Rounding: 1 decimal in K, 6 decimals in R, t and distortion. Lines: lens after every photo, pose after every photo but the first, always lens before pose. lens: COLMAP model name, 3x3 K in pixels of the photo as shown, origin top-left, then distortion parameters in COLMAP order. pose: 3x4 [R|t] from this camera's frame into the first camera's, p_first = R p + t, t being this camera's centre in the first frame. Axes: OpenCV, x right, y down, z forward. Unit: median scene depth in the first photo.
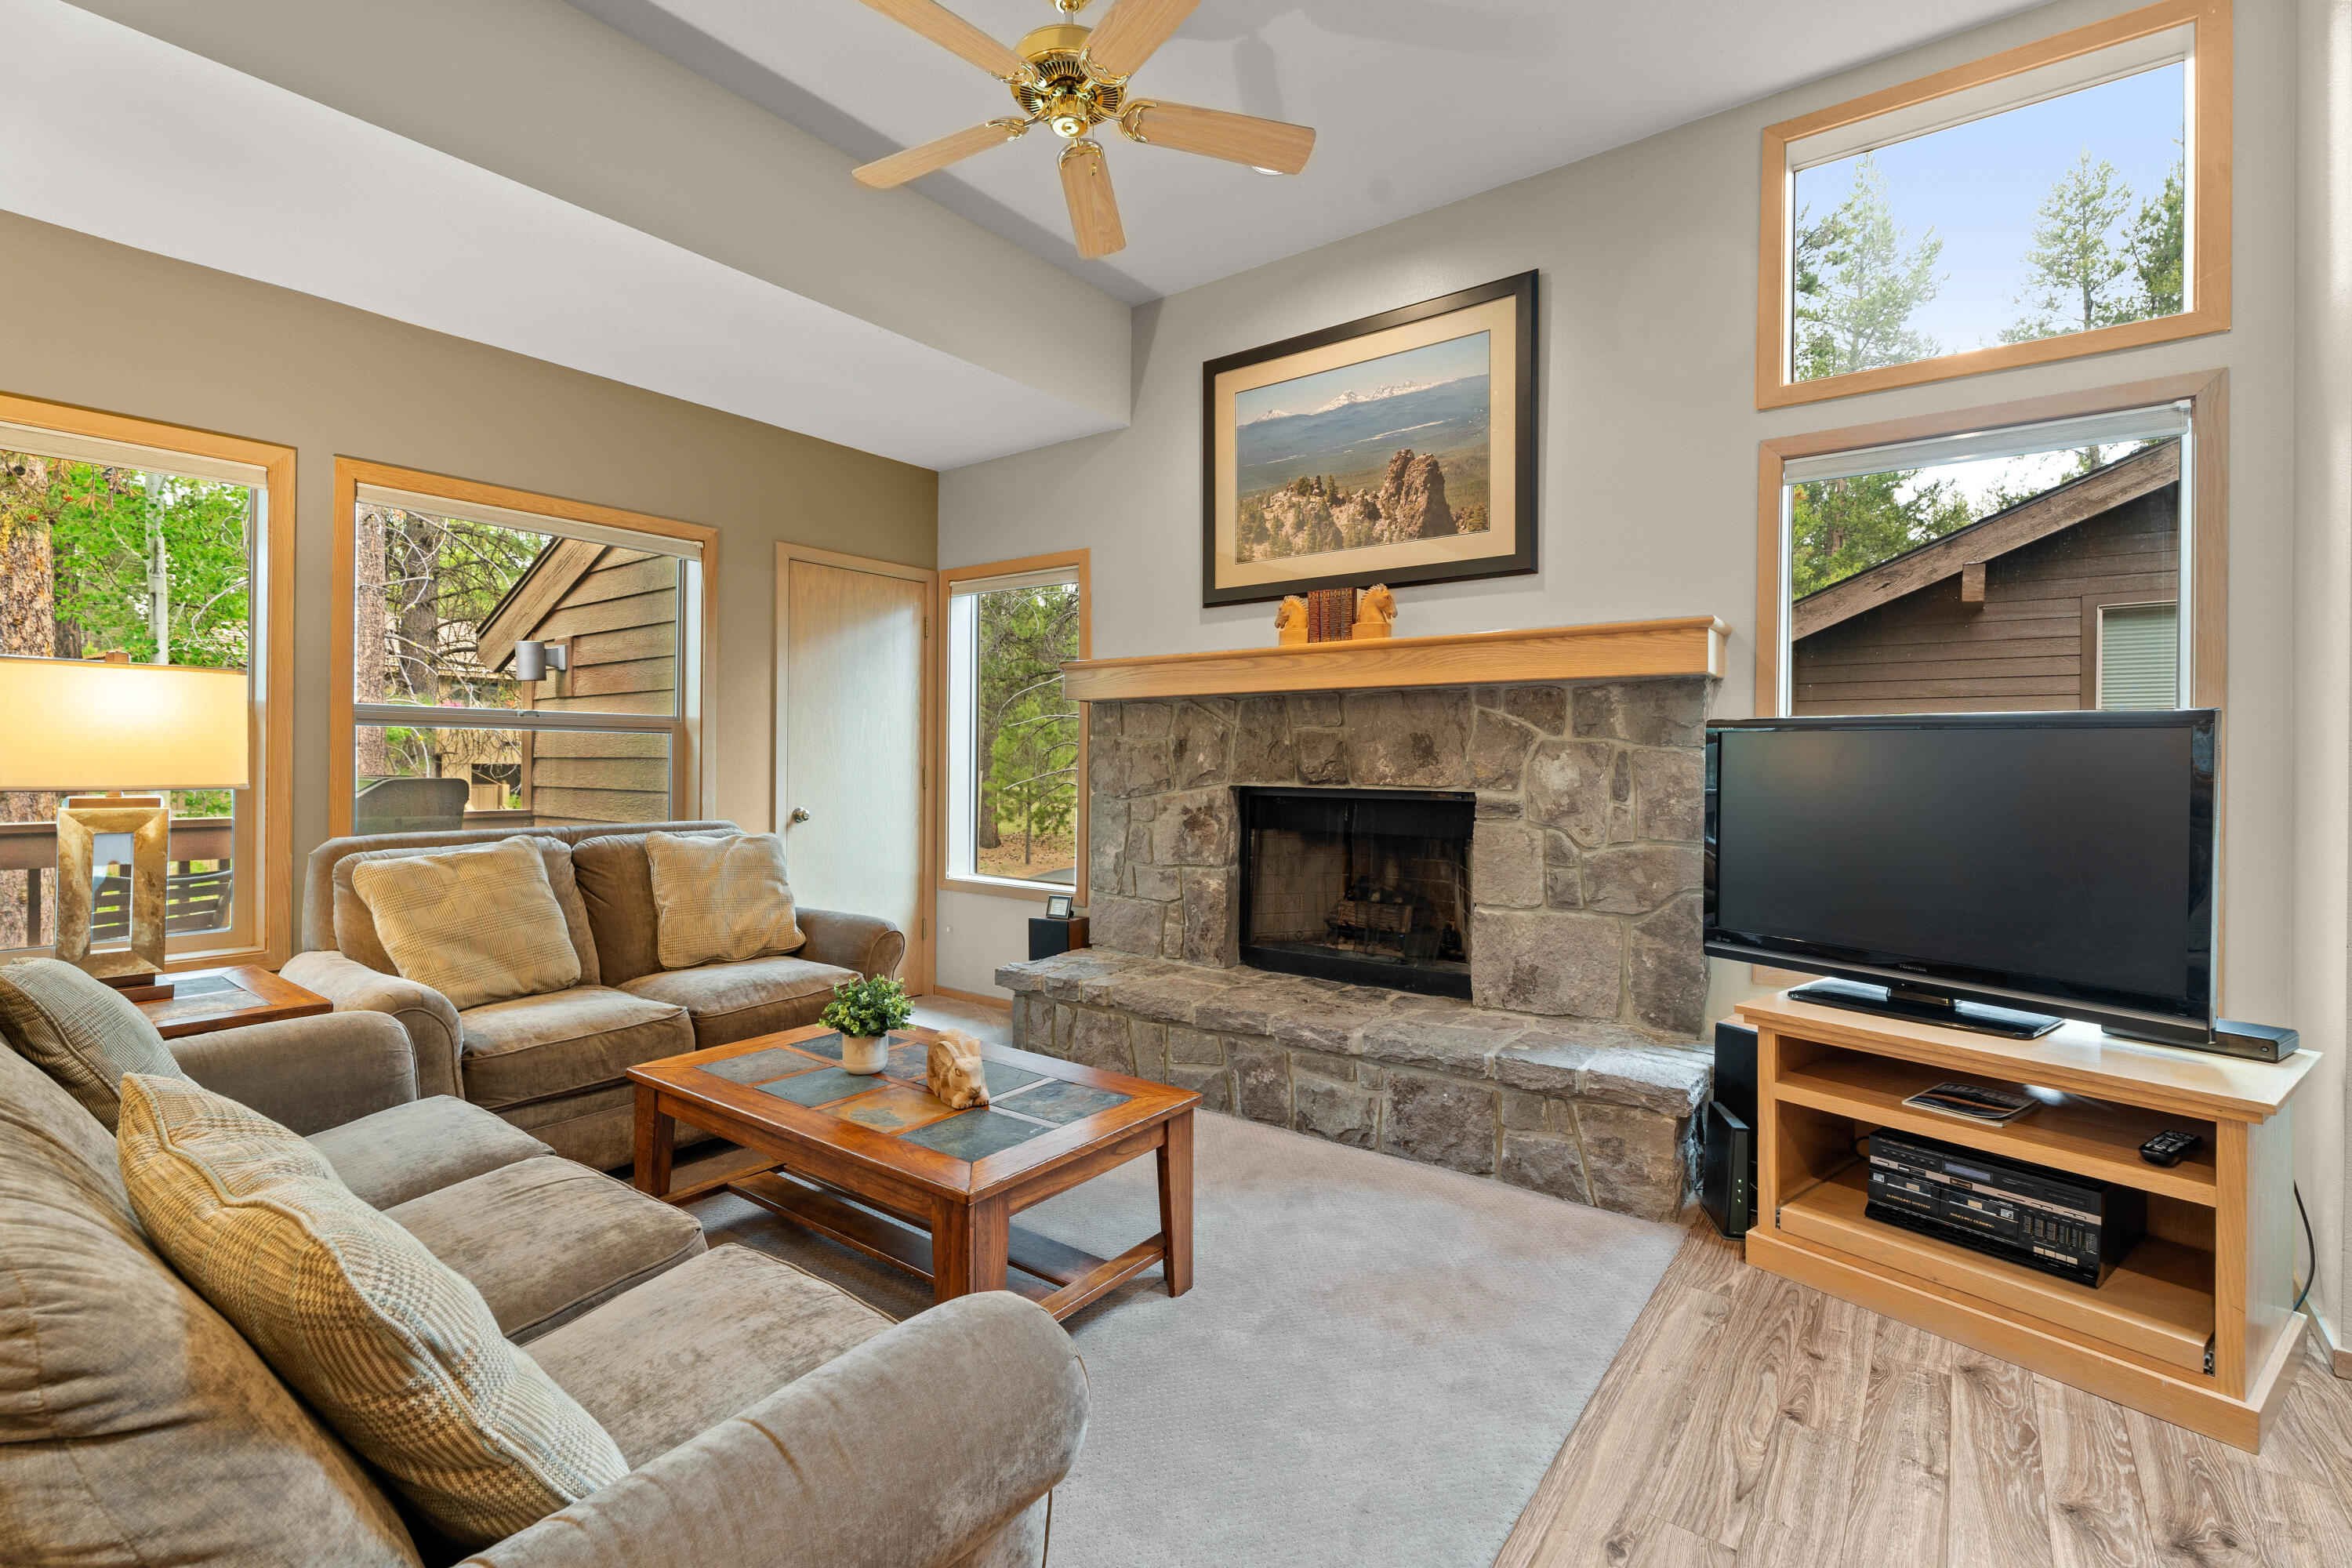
lens RADIAL K [[1071.4, 0, 1189.3], [0, 1071.4, 770.2], [0, 0, 1]] dist [-0.003025, 0.000163]
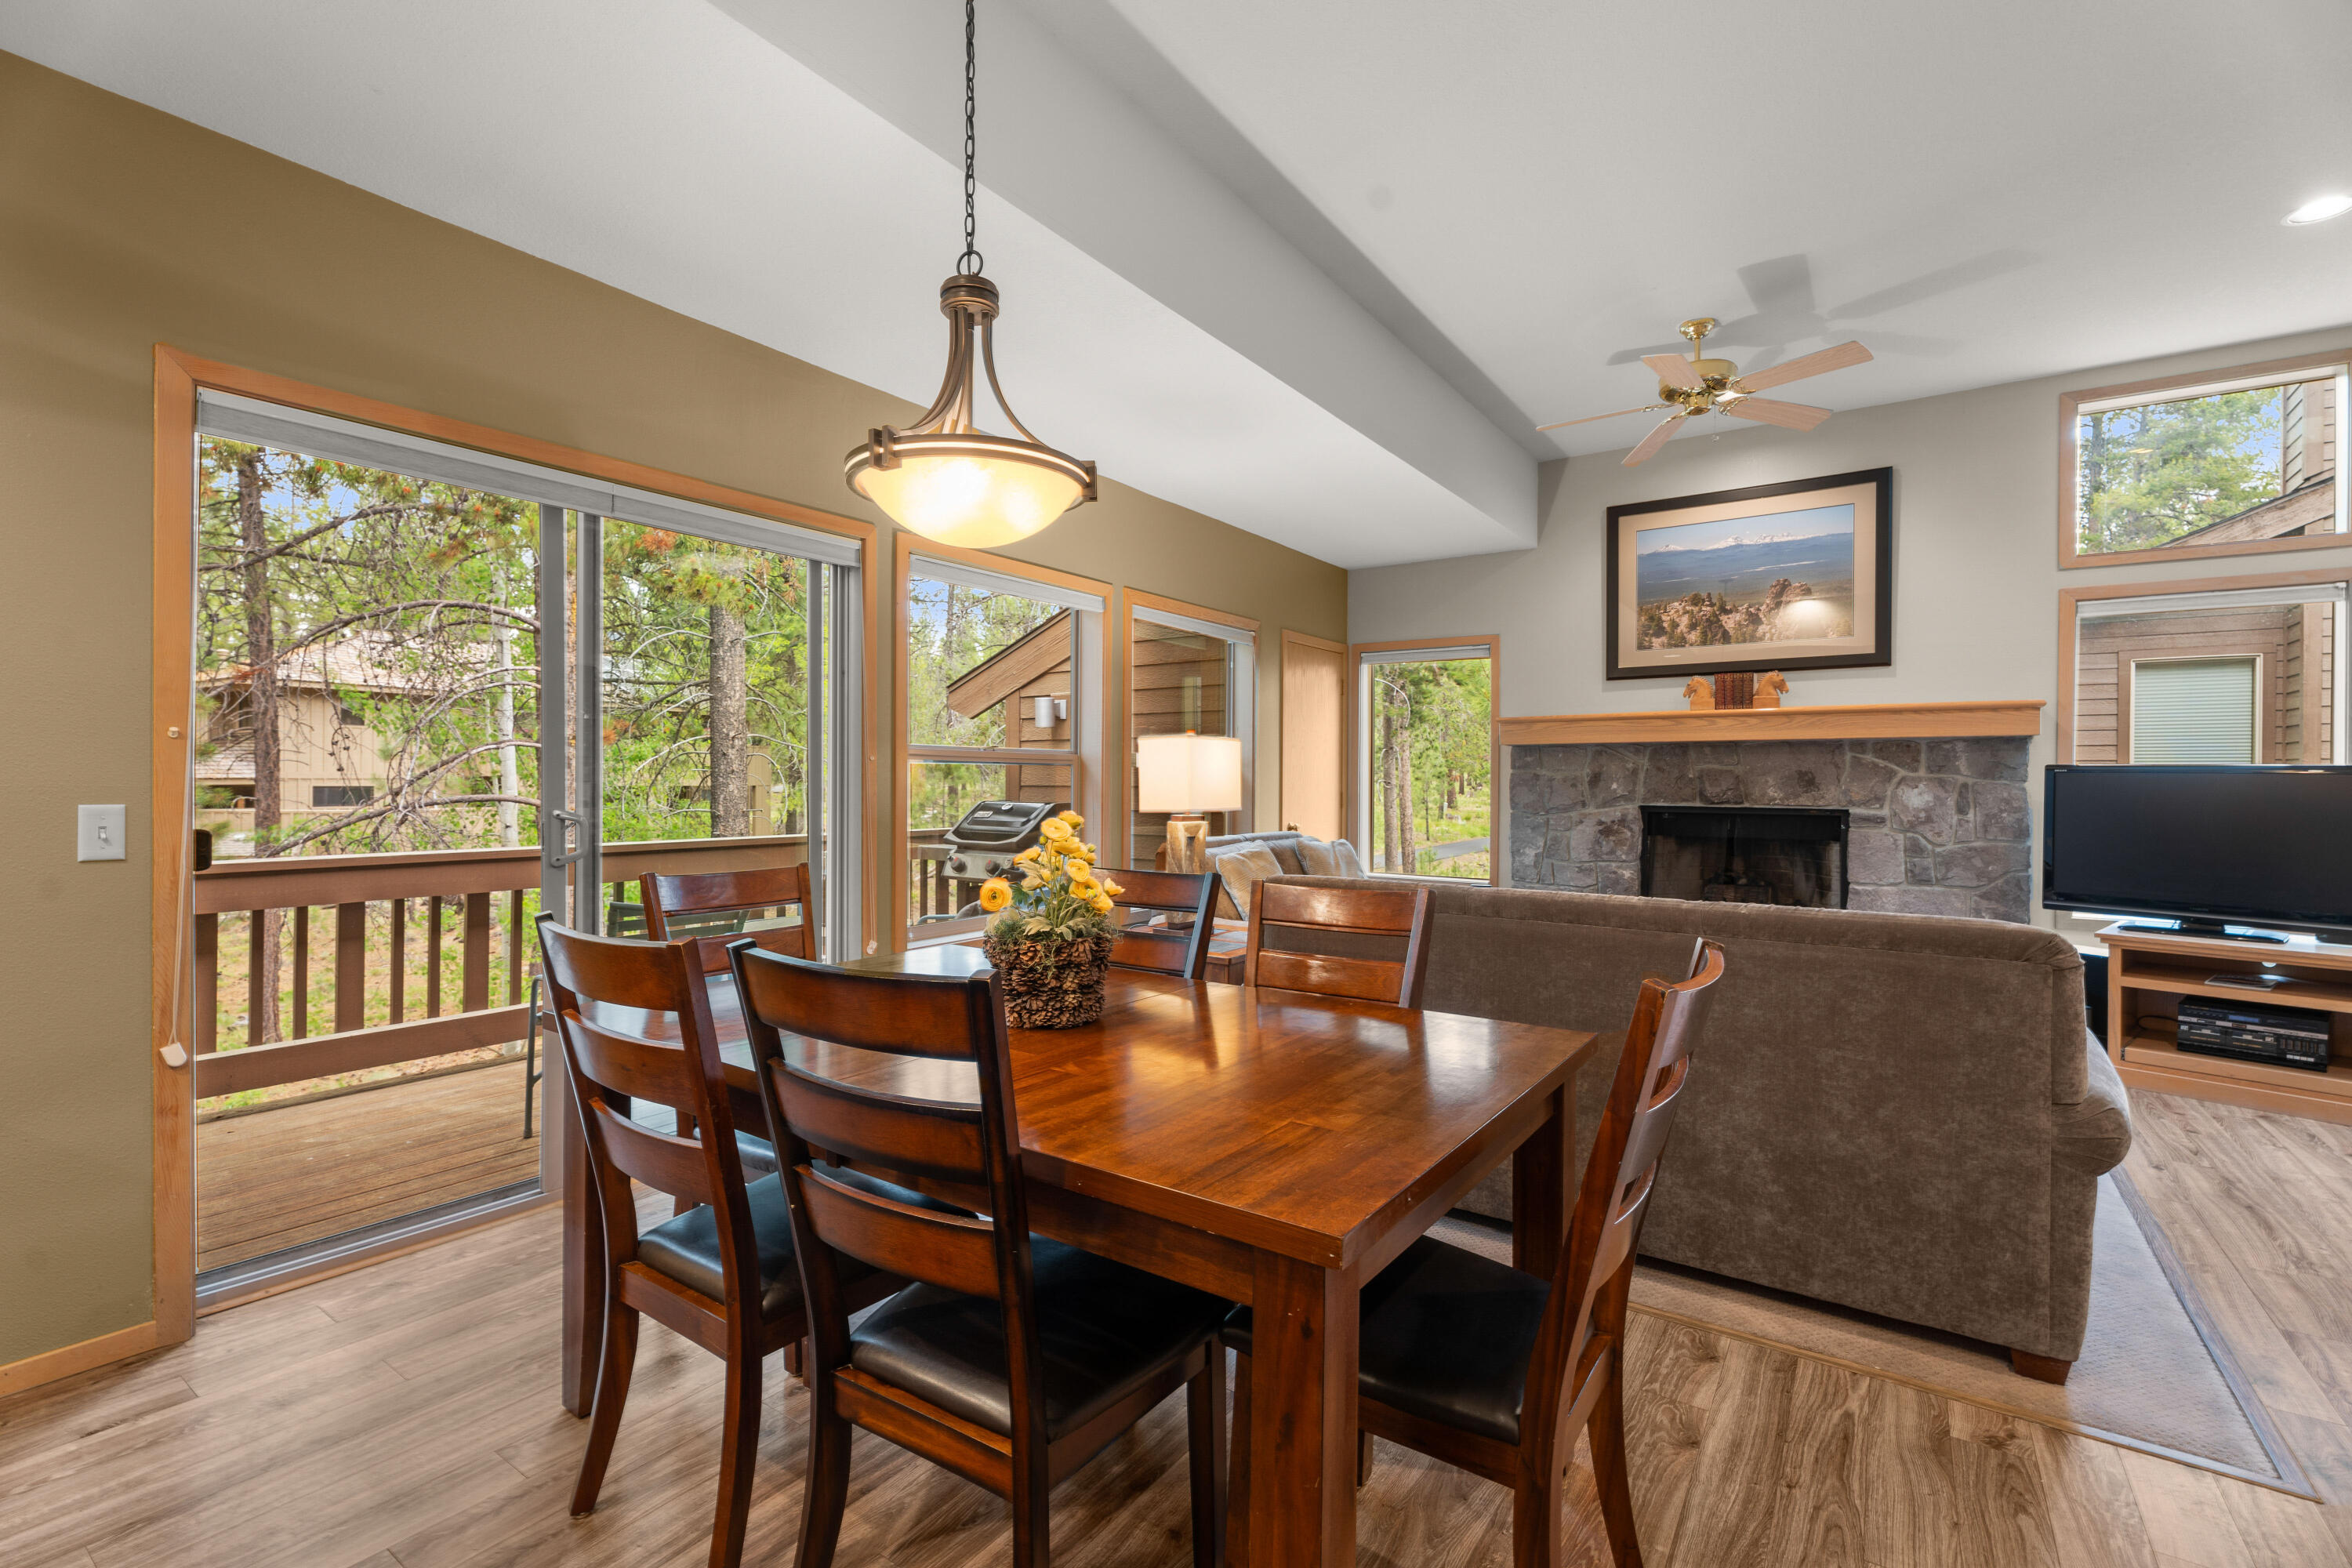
lens RADIAL K [[1071.4, 0, 1158.8], [0, 1071.4, 791.3], [0, 0, 1]] dist [-0.003025, 0.000163]
pose [[0.999461, -0.001001, 0.032813, -0.721598], [0.000955, 0.999999, 0.001395, -0.007821], [-0.032815, -0.001363, 0.999461, -0.460880]]
